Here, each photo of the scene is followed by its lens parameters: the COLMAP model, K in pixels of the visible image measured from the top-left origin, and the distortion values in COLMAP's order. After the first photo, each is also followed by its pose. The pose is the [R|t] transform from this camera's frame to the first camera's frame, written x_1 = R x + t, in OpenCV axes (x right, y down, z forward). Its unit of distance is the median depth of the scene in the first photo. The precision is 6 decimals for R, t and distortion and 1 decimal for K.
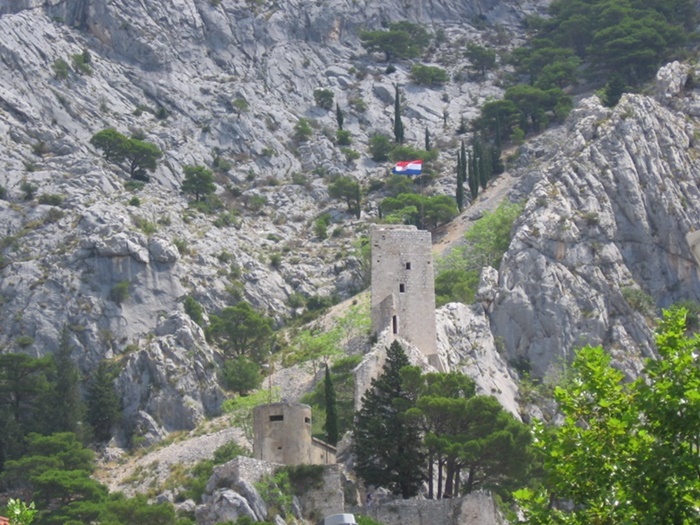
lens RADIAL K [[3063.3, 0, 350.0], [0, 3063.3, 262.5], [0, 0, 1]] dist [-0.031323, -0.099693]
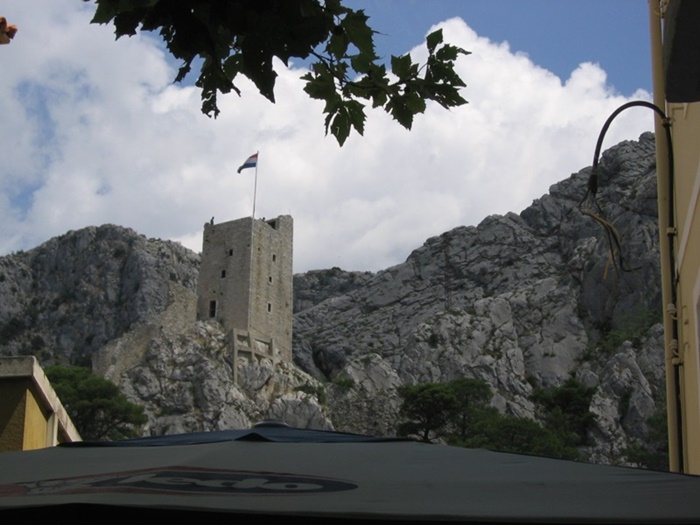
lens RADIAL K [[2125.8, 0, 350.0], [0, 2125.8, 262.5], [0, 0, 1]] dist [-0.004699, -0.121881]
pose [[0.717505, -0.209613, -0.664265, 0.464750], [0.152139, 0.977781, -0.144212, 0.101254], [0.679735, 0.002412, 0.733454, 0.425825]]
